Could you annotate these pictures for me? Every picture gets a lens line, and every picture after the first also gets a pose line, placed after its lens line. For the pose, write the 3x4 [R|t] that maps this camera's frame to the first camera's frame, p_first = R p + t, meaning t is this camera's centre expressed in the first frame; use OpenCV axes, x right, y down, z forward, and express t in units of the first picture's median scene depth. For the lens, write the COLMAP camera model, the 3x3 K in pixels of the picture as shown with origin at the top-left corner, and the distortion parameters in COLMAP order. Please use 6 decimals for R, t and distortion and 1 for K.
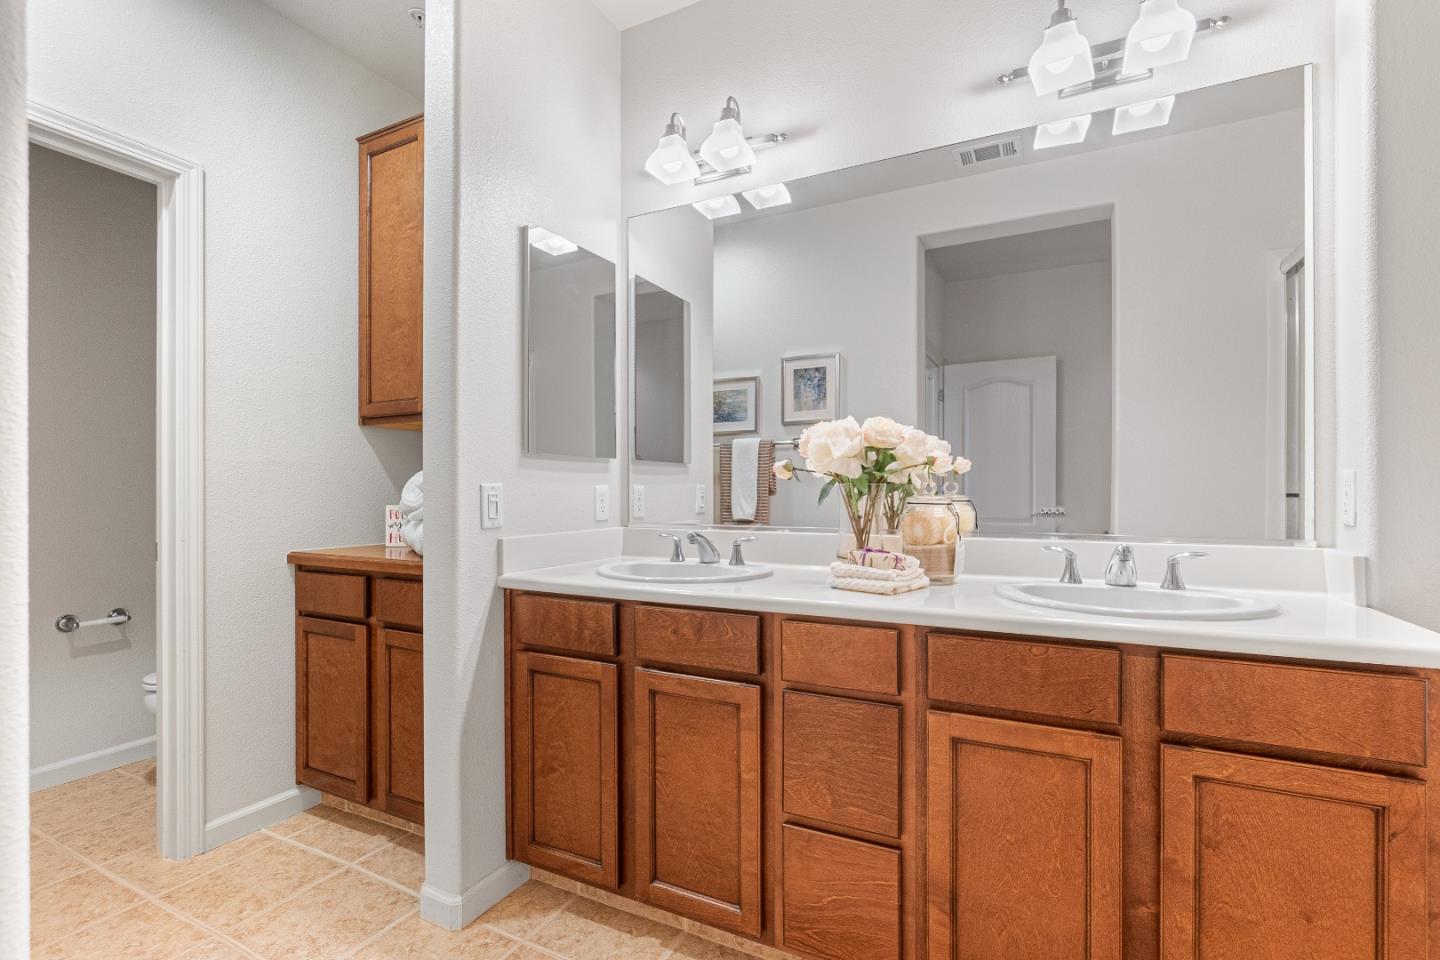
lens RADIAL K [[660.6, 0, 723.1], [0, 660.6, 491.2], [0, 0, 1]] dist [-0.003353, 0.001372]
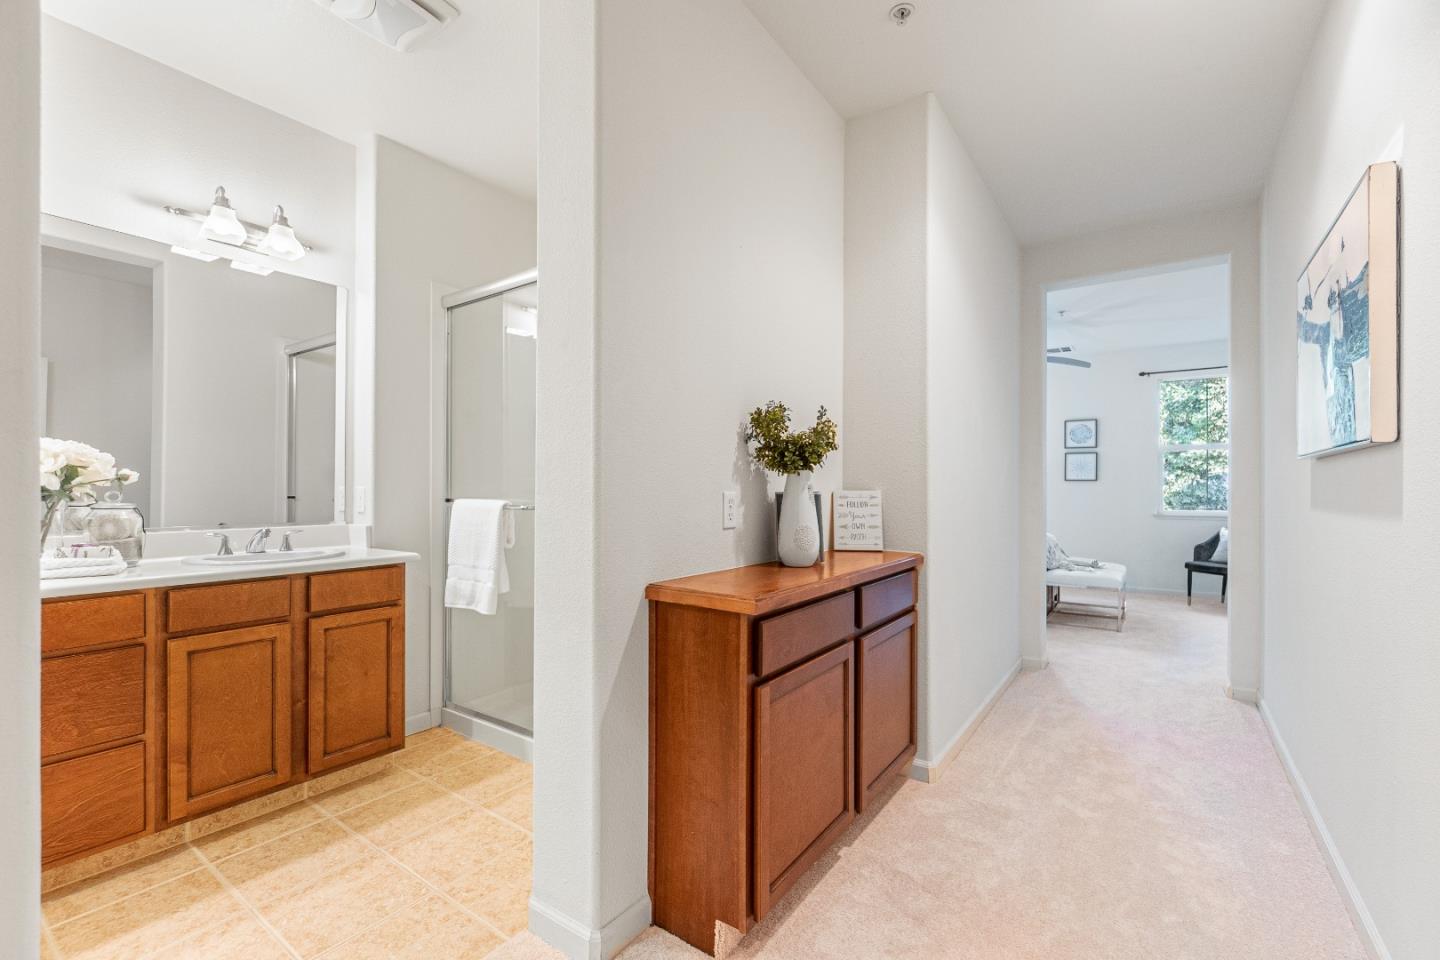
lens RADIAL K [[620.9, 0, 721.3], [0, 620.9, 485.6], [0, 0, 1]] dist [-0.003818, -0.000374]
pose [[0.155419, 0.005449, 0.987834, -0.950053], [0.003043, 0.999977, -0.005995, -0.022326], [-0.987844, 0.003938, 0.155399, -0.528920]]
